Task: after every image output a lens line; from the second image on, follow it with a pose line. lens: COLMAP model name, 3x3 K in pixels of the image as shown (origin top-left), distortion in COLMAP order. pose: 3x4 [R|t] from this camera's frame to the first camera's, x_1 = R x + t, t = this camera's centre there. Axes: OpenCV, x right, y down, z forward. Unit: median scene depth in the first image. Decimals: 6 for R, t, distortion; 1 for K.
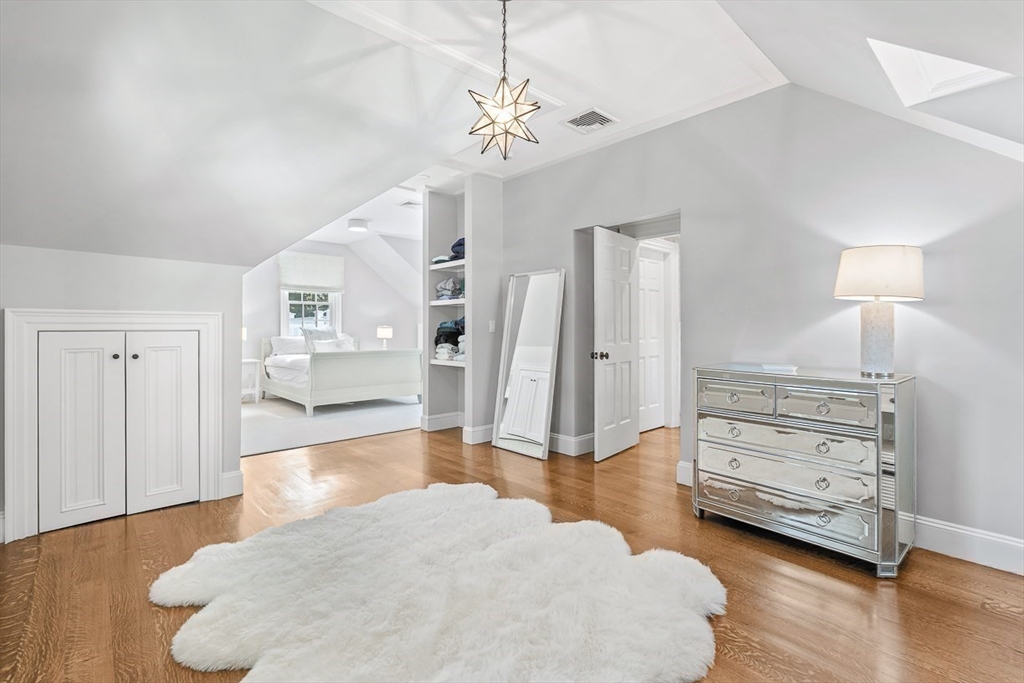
lens RADIAL K [[456.4, 0, 516.4], [0, 456.4, 333.9], [0, 0, 1]] dist [0.002002, 0.000286]
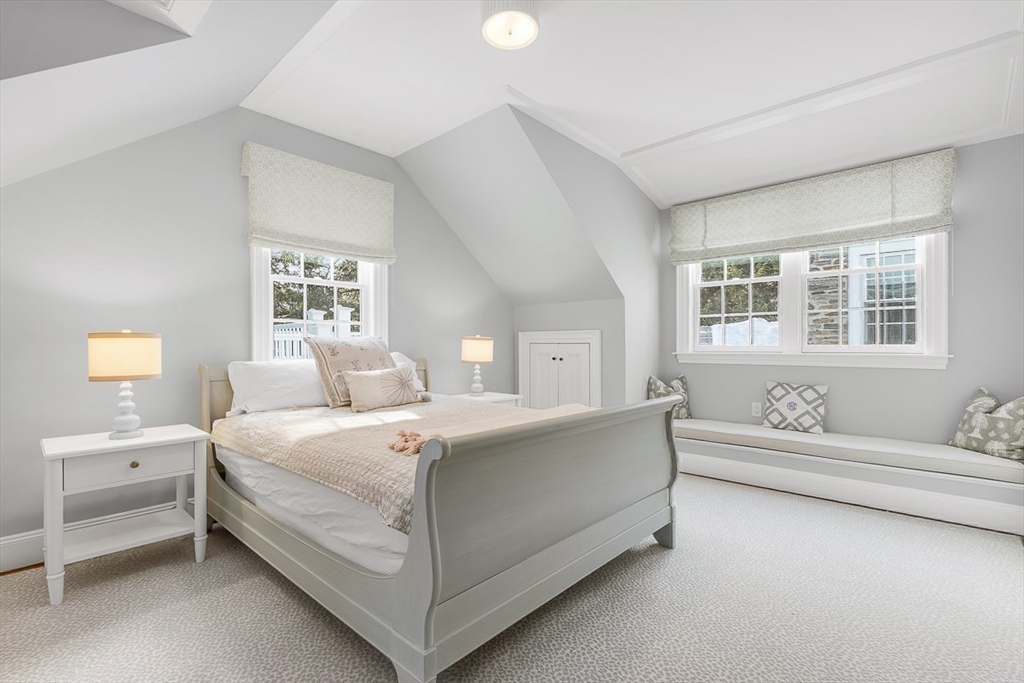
lens RADIAL K [[456.4, 0, 507.5], [0, 456.4, 345.5], [0, 0, 1]] dist [0.002002, 0.000286]
pose [[0.996001, -0.003691, 0.089268, -0.334086], [0.004560, 0.999944, -0.009533, -0.003145], [-0.089228, 0.009902, 0.995962, 0.590232]]
